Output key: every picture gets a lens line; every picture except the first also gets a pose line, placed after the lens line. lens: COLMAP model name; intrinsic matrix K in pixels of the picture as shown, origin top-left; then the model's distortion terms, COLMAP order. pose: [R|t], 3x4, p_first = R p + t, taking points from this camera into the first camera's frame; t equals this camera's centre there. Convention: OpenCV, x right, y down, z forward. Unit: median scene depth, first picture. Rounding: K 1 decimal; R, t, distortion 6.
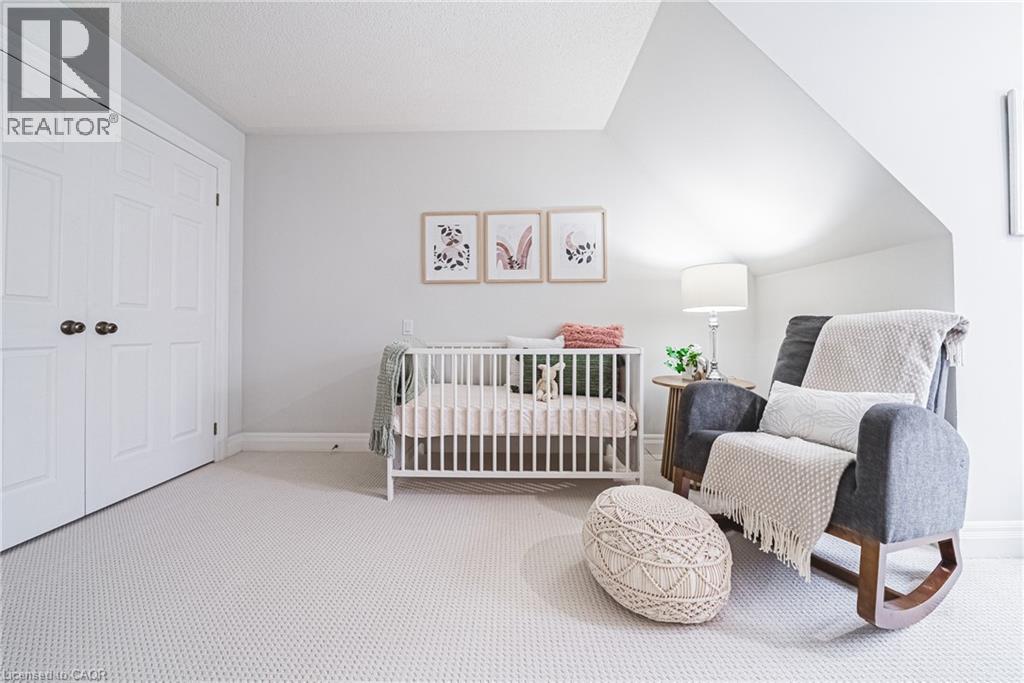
lens RADIAL K [[354.7, 0, 511.8], [0, 354.7, 326.8], [0, 0, 1]] dist [-0.009904, -0.000439]
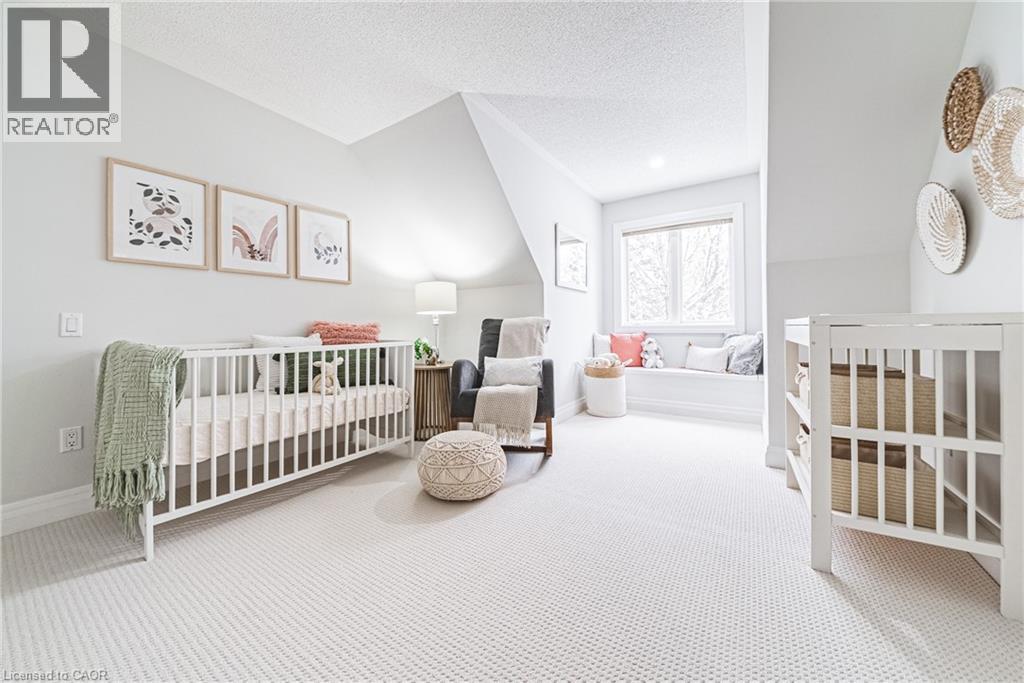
lens RADIAL K [[354.7, 0, 508.3], [0, 354.7, 325.5], [0, 0, 1]] dist [-0.009904, -0.000439]
pose [[0.545377, 0.001306, 0.838190, -0.432602], [-0.001783, 0.999998, -0.000398, 0.001996], [-0.838189, -0.001277, 0.545378, -0.016125]]
